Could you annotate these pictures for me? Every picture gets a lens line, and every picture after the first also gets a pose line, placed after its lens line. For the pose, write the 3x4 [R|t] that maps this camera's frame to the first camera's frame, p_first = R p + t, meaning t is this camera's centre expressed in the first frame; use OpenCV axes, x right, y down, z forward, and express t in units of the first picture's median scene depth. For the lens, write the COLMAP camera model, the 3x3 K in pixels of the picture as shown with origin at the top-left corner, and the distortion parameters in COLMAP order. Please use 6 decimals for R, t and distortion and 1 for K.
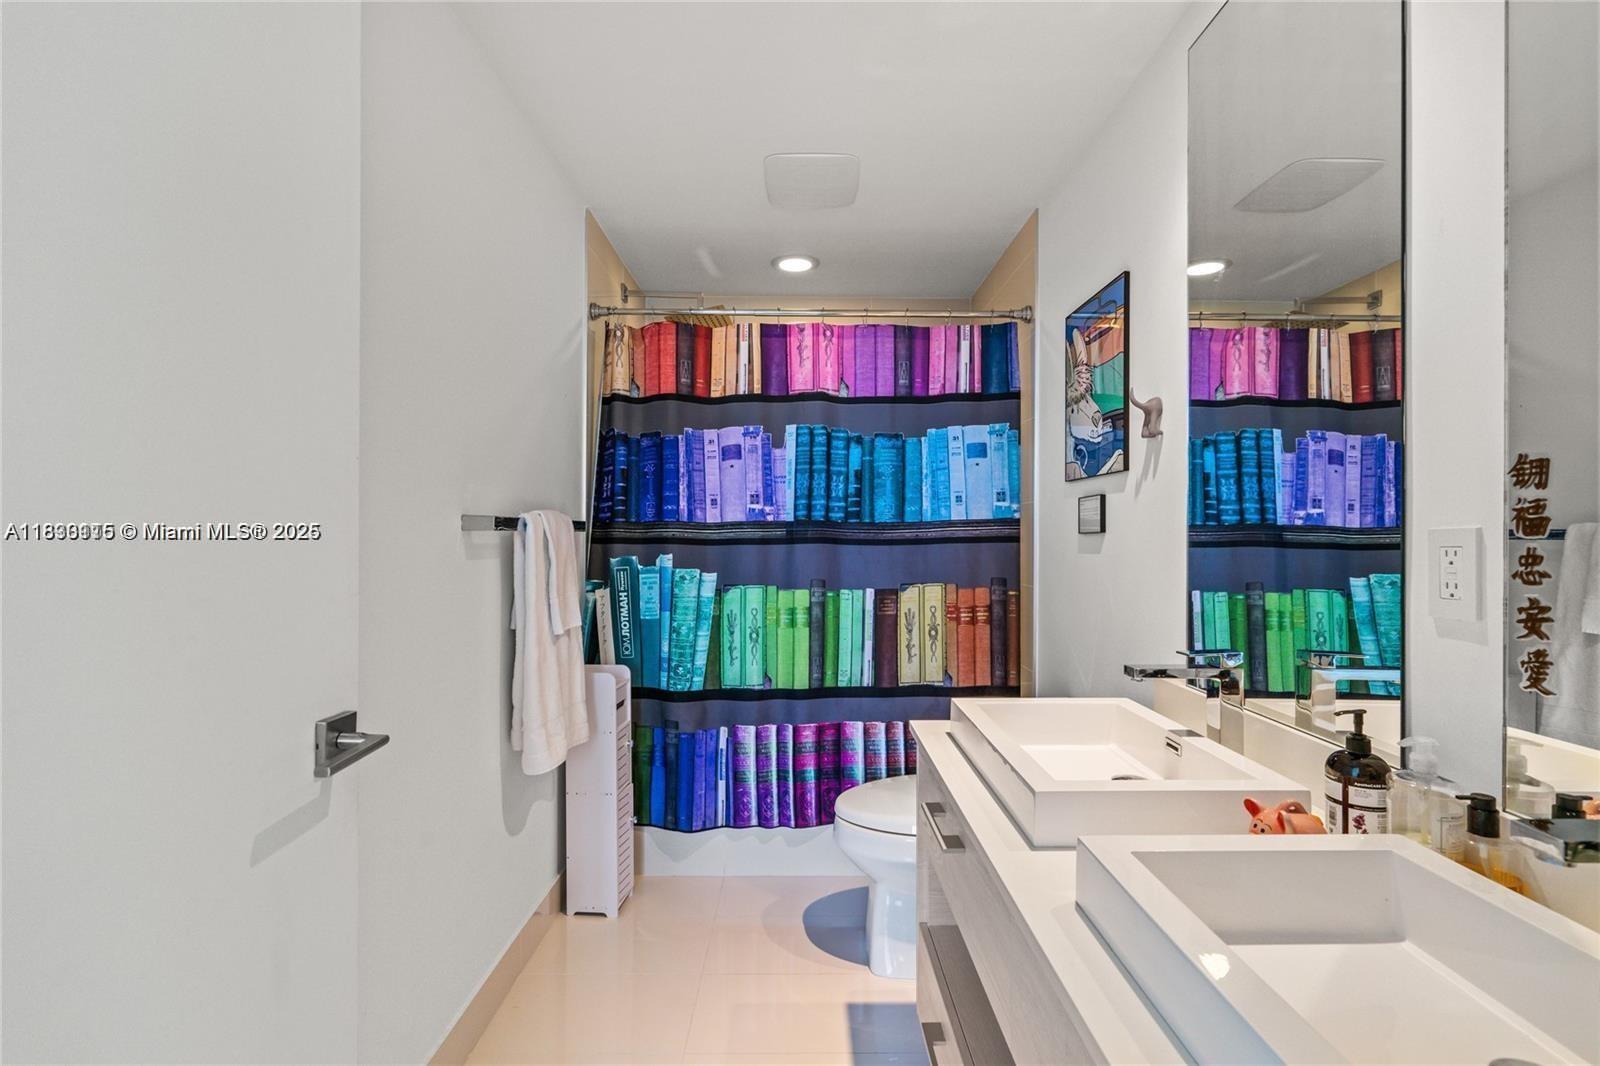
lens RADIAL K [[712.5, 0, 804.6], [0, 712.5, 508.3], [0, 0, 1]] dist [-0.003887, 0.000111]
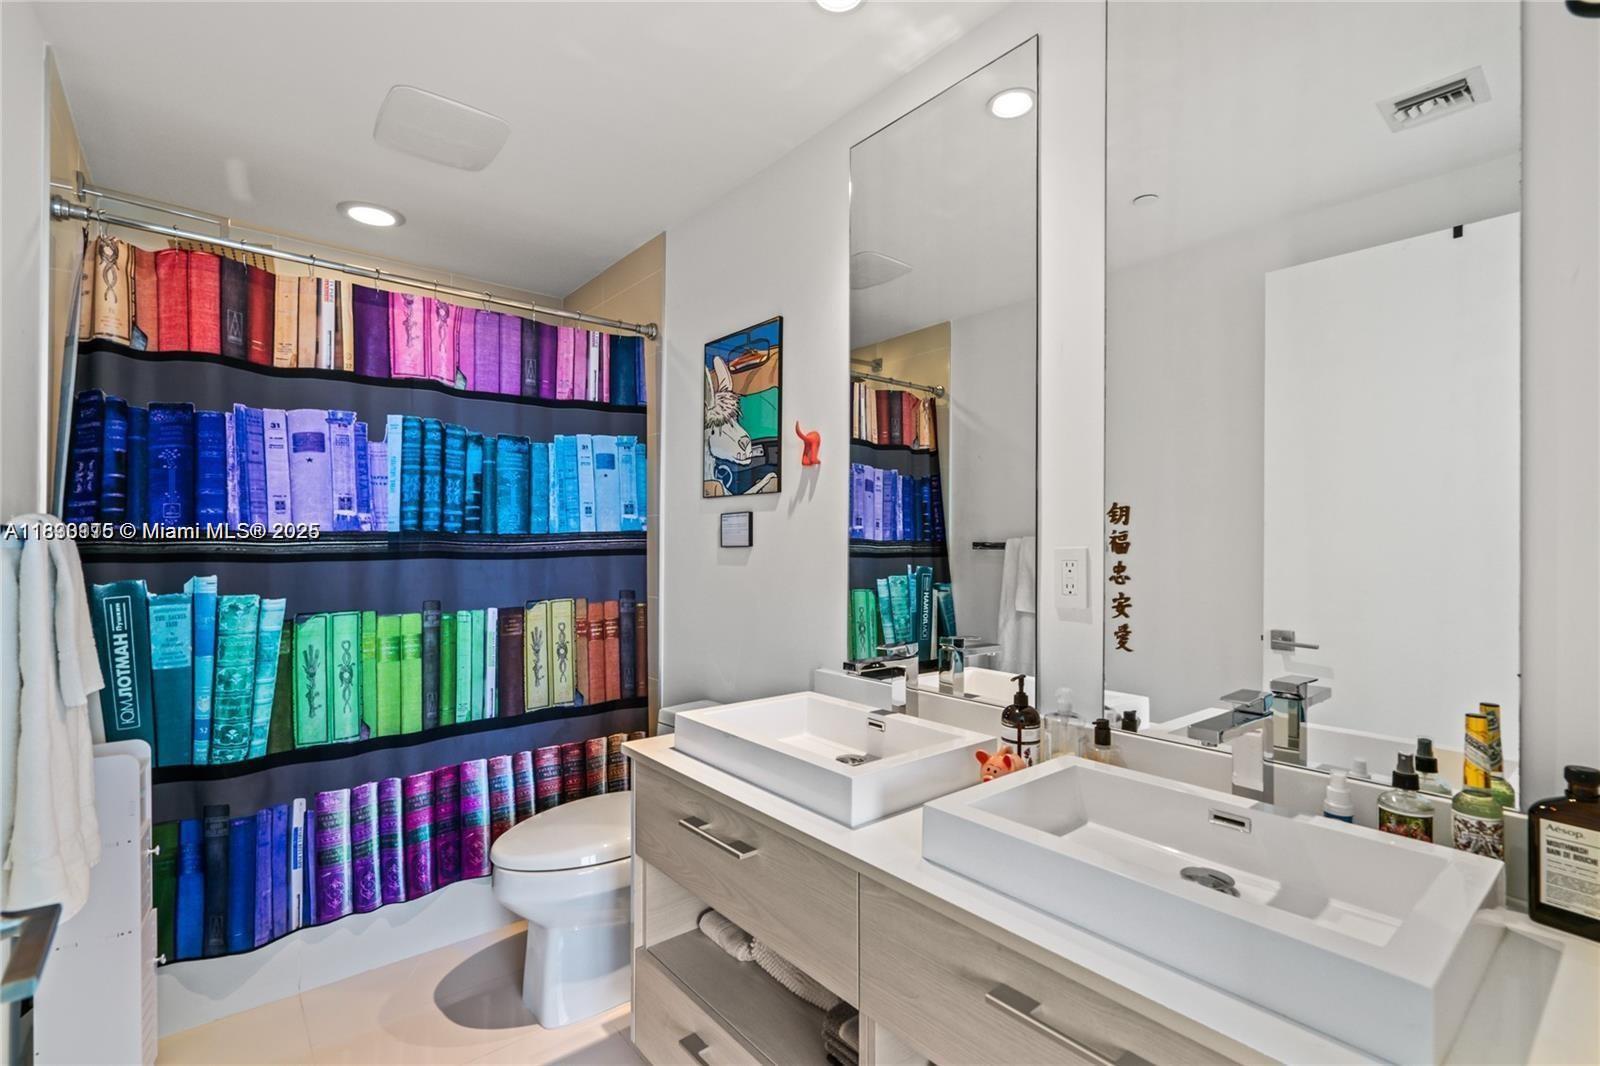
lens RADIAL K [[732.4, 0, 790.7], [0, 732.4, 515.3], [0, 0, 1]] dist [0.001799, 0.001006]
pose [[0.785468, 0.023027, 0.618473, -0.185895], [-0.023840, 0.999692, -0.006944, -0.005960], [-0.618443, -0.009290, 0.785775, 0.049478]]
